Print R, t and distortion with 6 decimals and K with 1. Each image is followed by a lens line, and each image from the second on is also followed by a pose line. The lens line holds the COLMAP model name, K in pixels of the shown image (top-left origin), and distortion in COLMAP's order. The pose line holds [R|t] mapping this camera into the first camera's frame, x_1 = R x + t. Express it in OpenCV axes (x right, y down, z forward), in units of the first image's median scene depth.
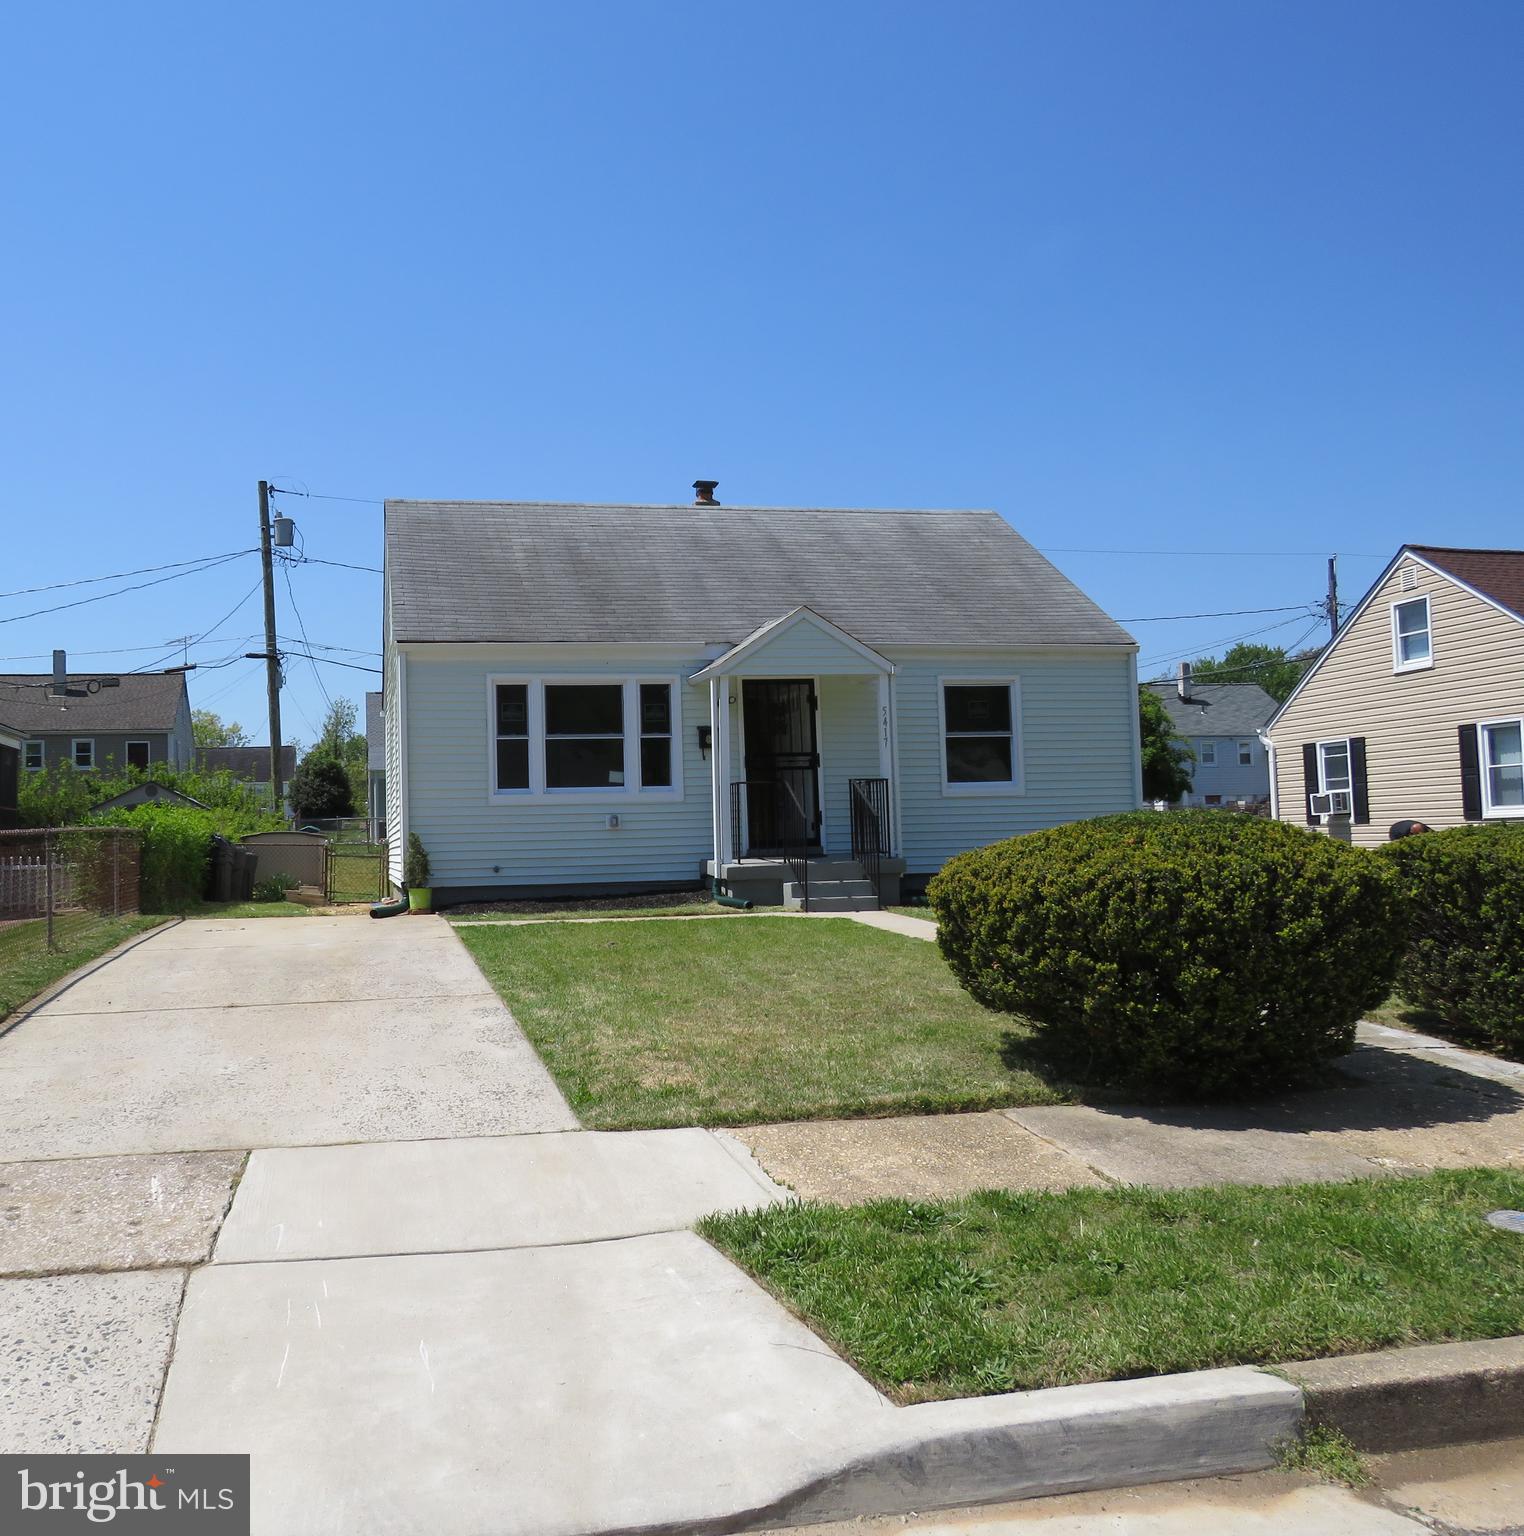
lens RADIAL K [[1455.5, 0, 655.9], [0, 1455.5, 767.5], [0, 0, 1]] dist [0.007237, 0.005449]
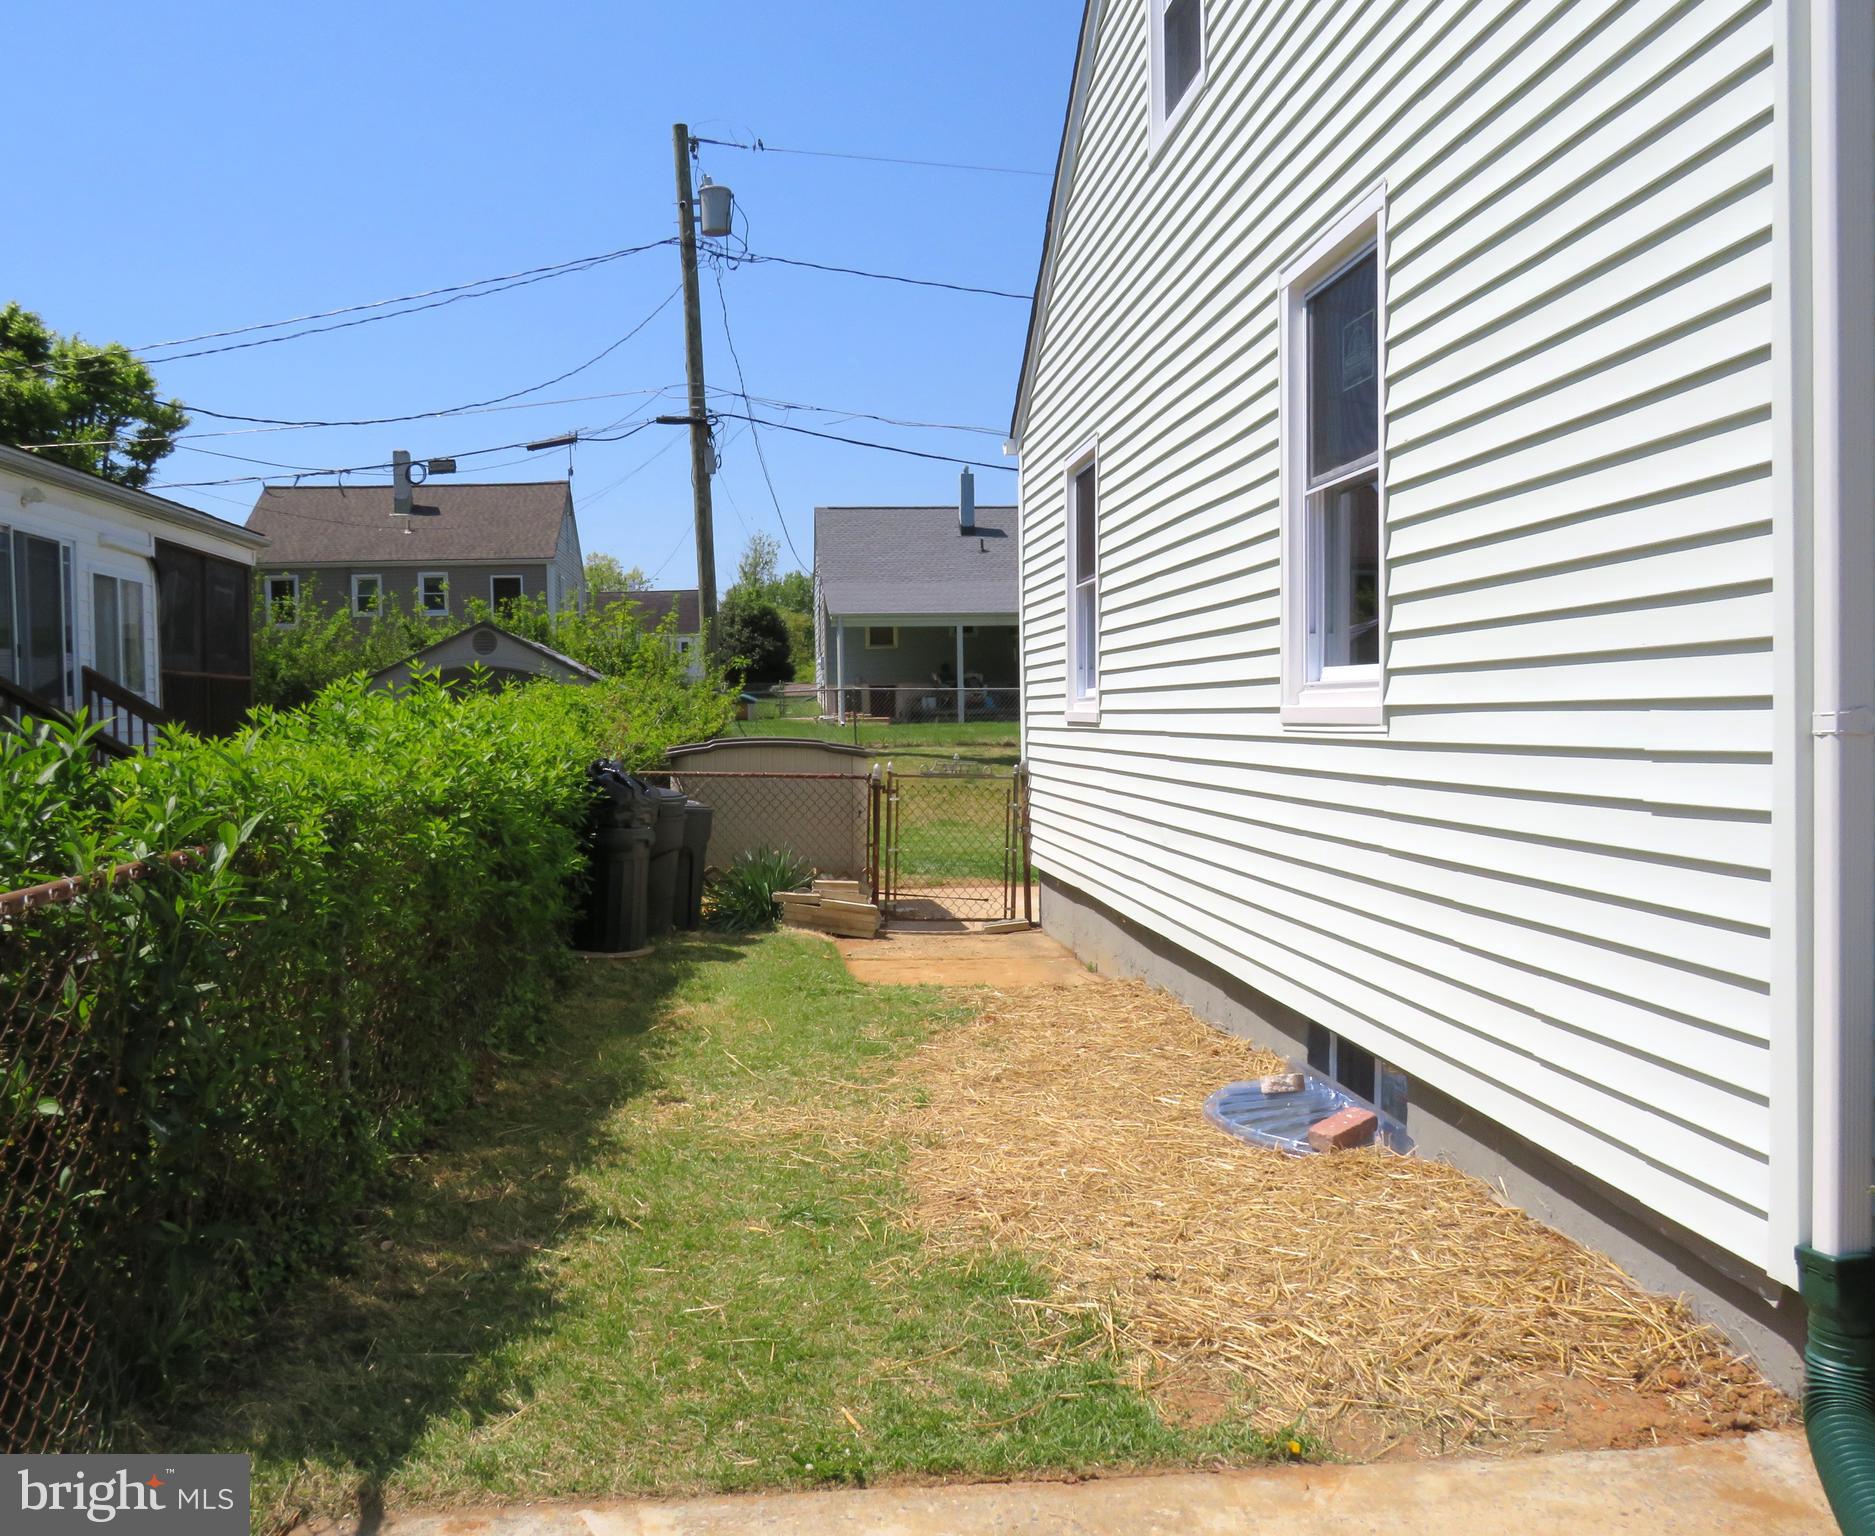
lens RADIAL K [[1571.5, 0, 934.5], [0, 1571.5, 773.7], [0, 0, 1]] dist [-0.069226, 0.050818]
pose [[0.995643, 0.009264, -0.092786, -0.222725], [-0.000231, 0.995294, 0.096896, 0.013605], [0.093247, -0.096452, 0.990960, 0.750198]]
